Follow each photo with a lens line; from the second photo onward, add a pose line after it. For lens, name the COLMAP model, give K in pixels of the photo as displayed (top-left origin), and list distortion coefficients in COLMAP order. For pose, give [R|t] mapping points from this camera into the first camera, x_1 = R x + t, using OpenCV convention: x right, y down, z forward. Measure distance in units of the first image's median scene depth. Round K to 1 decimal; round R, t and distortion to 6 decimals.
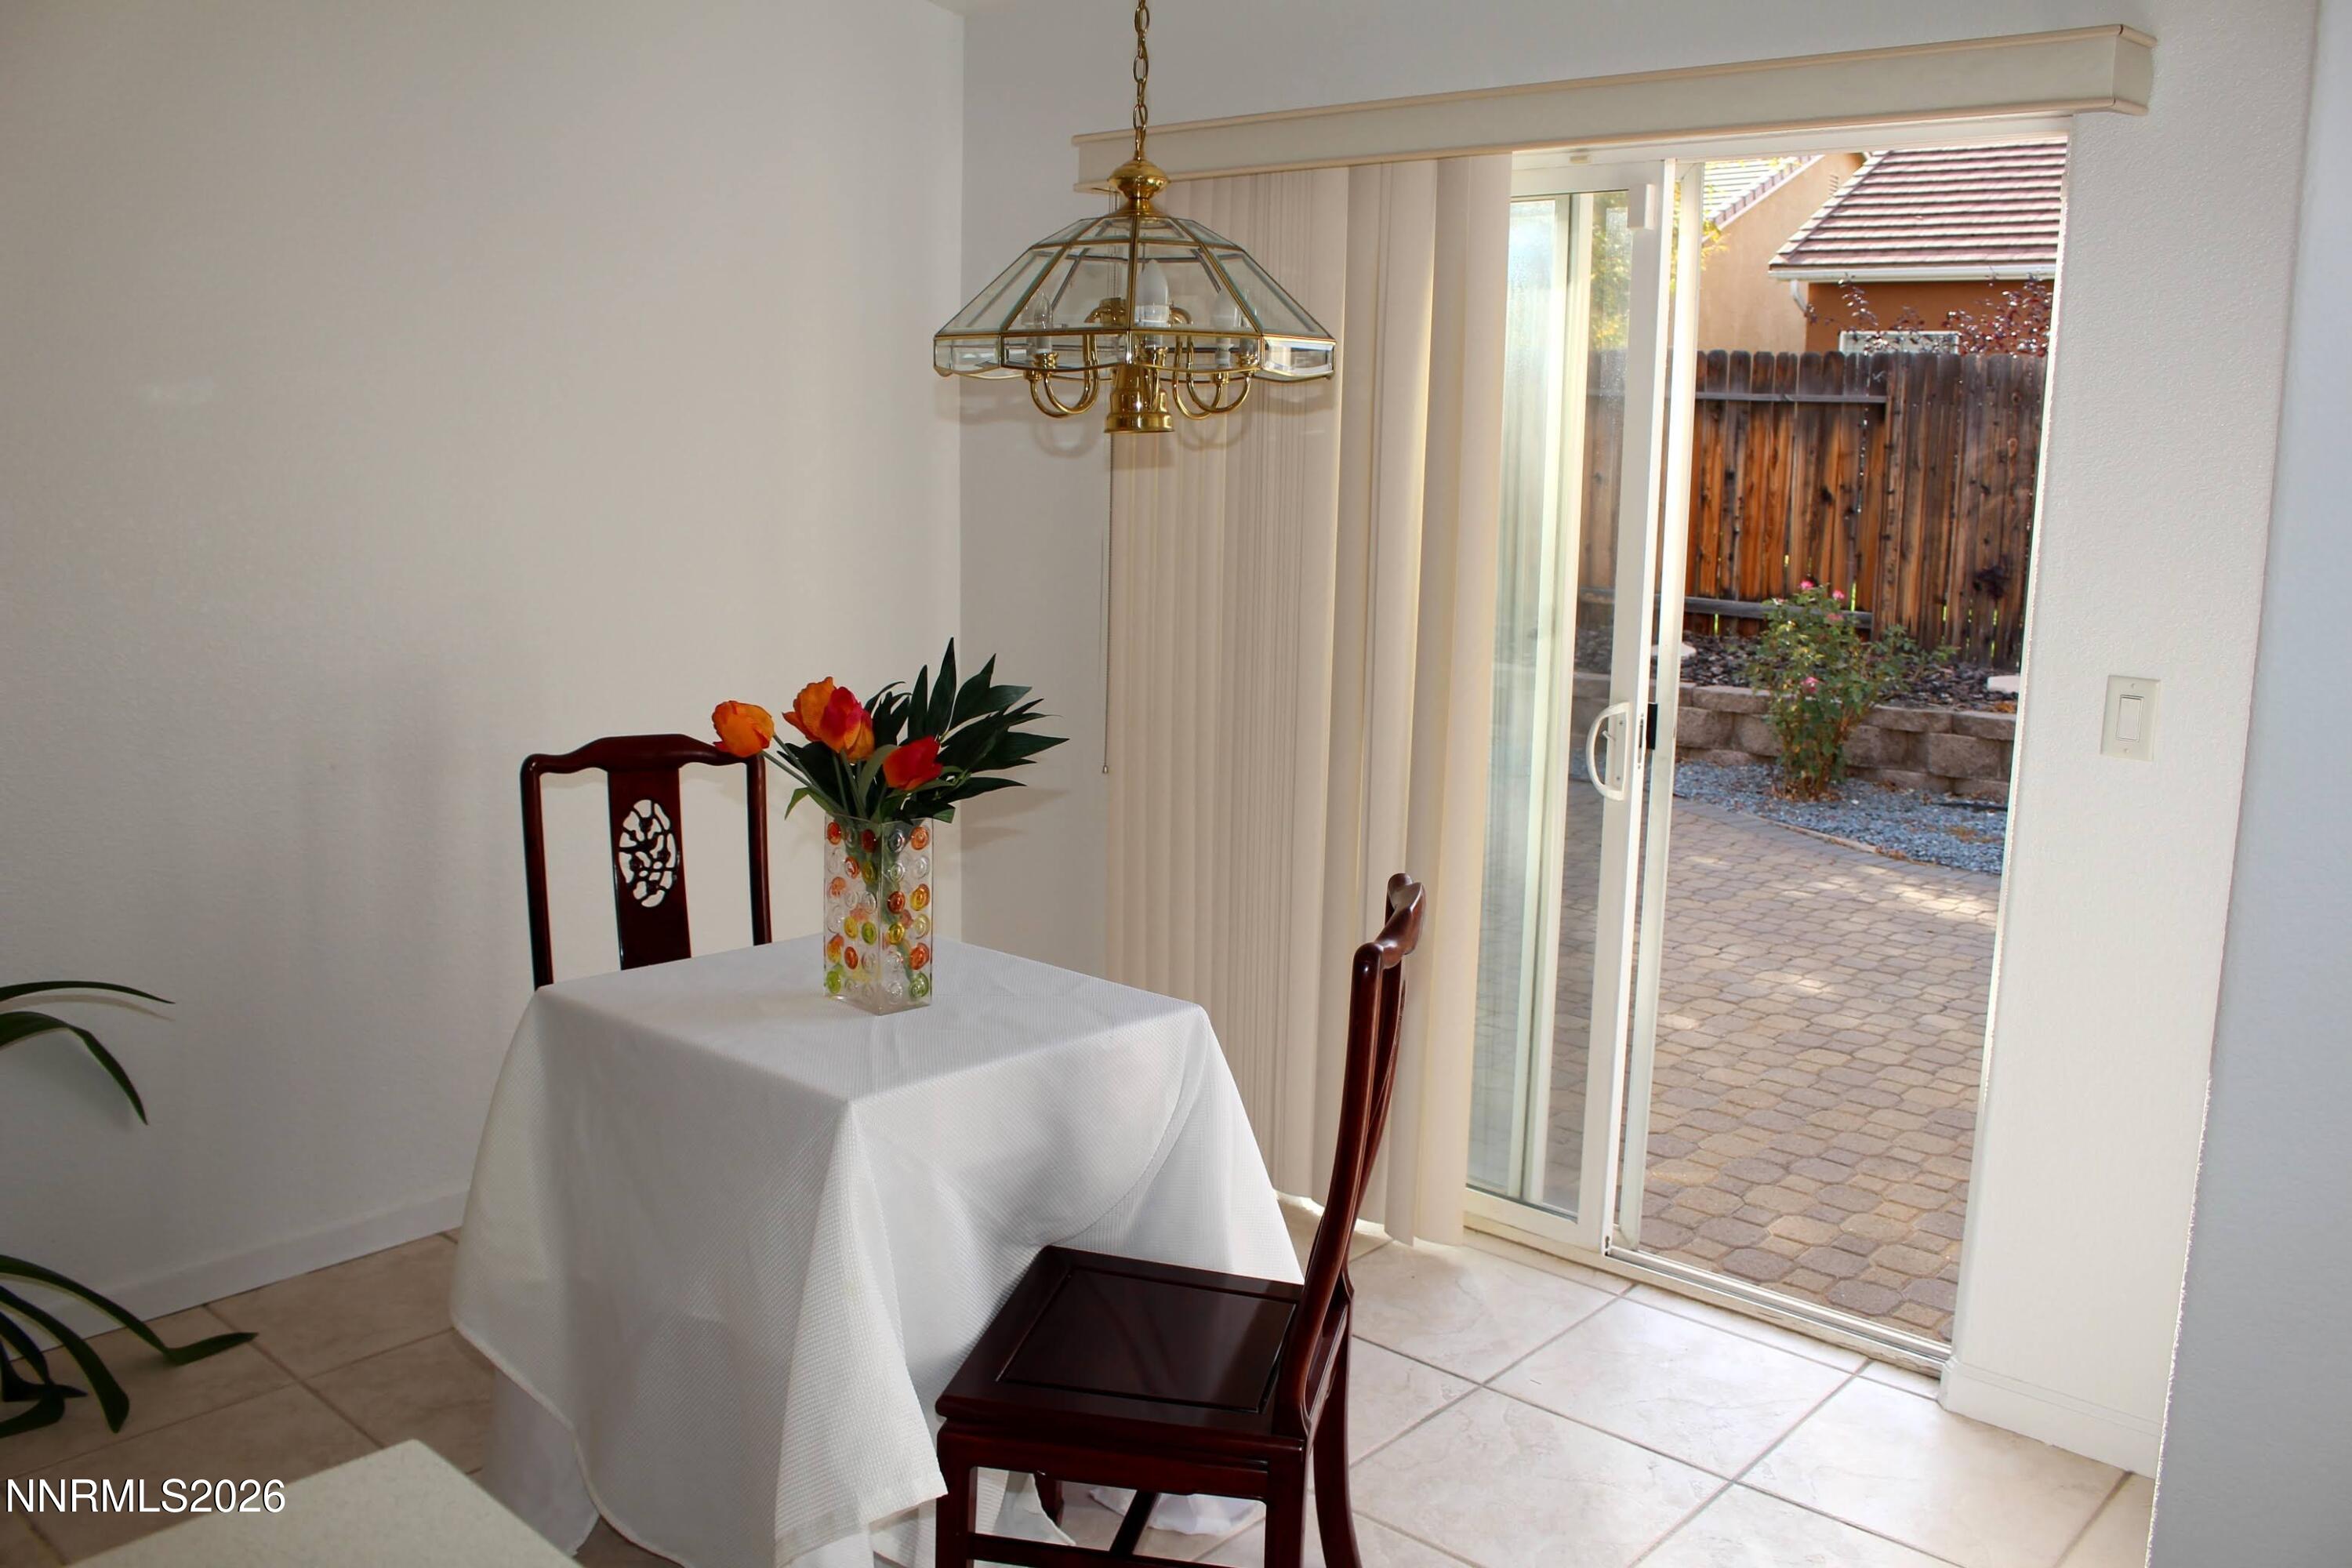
lens RADIAL K [[1929.3, 0, 1170.3], [0, 1929.3, 779.4], [0, 0, 1]] dist [-0.161576, 0.125558]
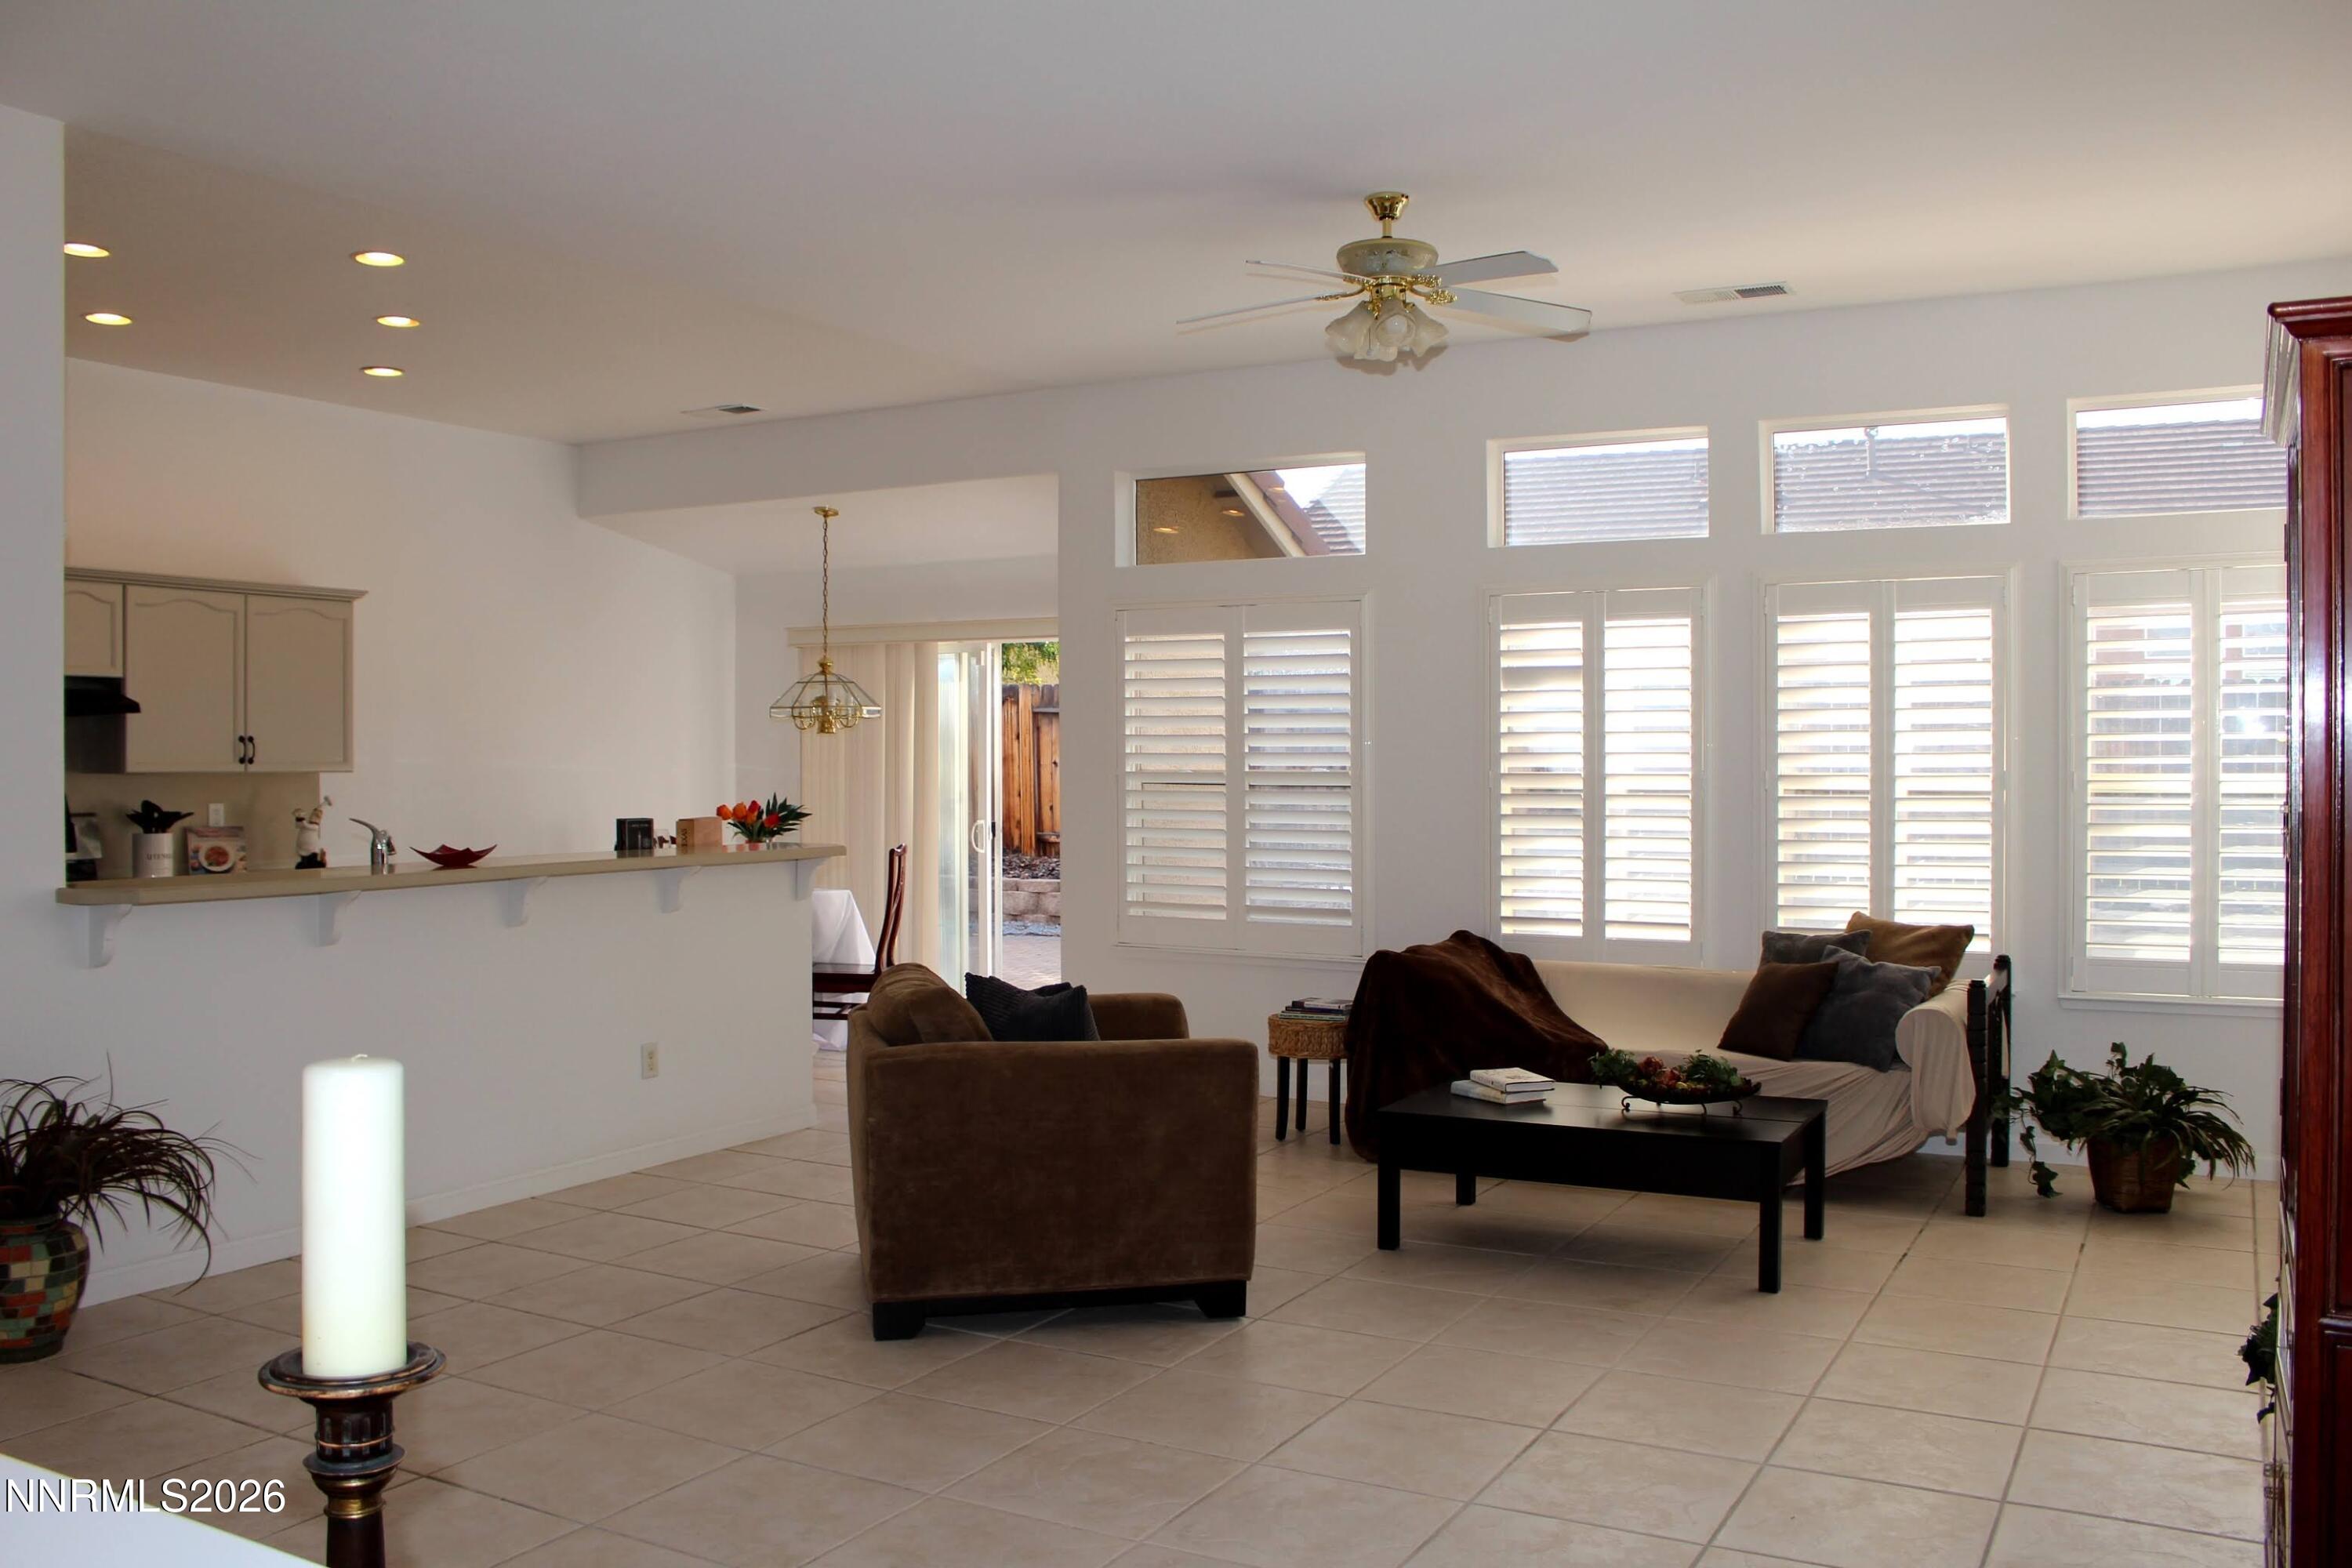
lens RADIAL K [[1924.7, 0, 1179.1], [0, 1924.7, 822.0], [0, 0, 1]] dist [-0.158177, -0.168883]
pose [[0.973819, -0.025064, 0.225941, -0.152145], [0.055974, 0.989740, -0.131459, 0.396603], [-0.220327, 0.140664, 0.965230, -2.082206]]
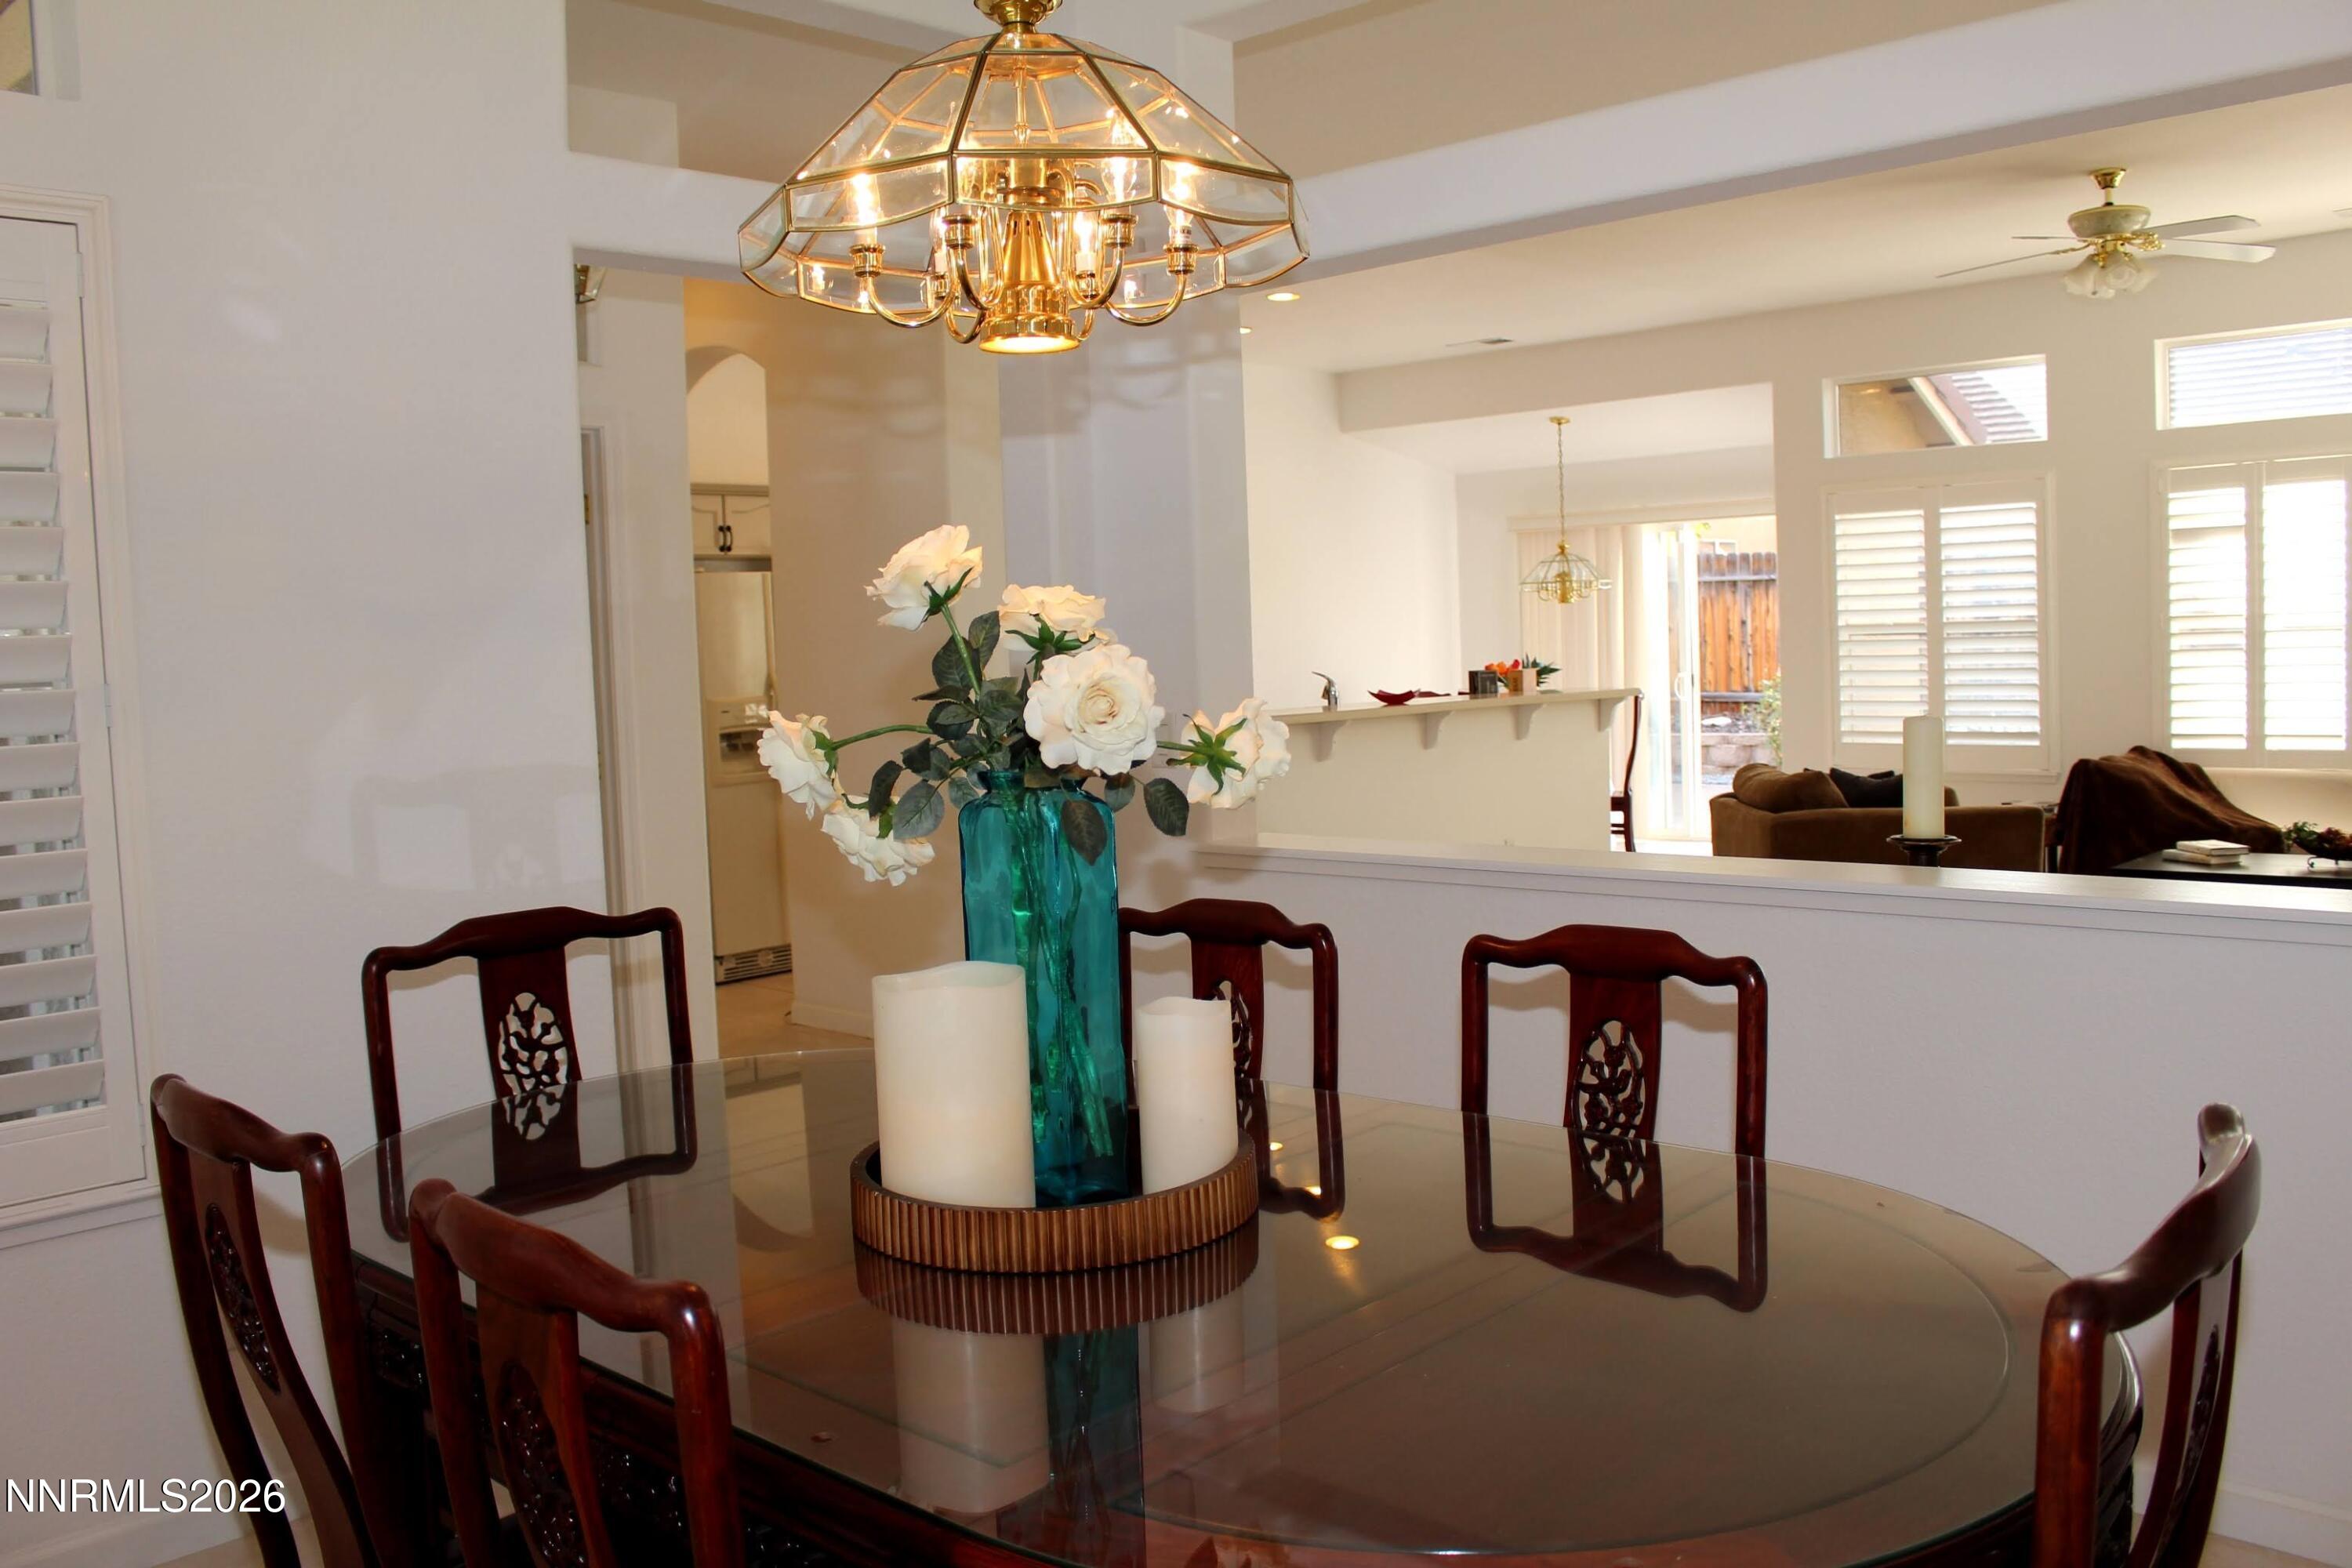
lens RADIAL K [[1929.3, 0, 1170.3], [0, 1929.3, 779.4], [0, 0, 1]] dist [-0.161576, 0.125558]
pose [[0.998018, -0.050276, -0.037858, -0.628106], [0.046062, 0.993408, -0.104968, 0.514553], [0.042886, 0.103016, 0.993755, -2.699782]]
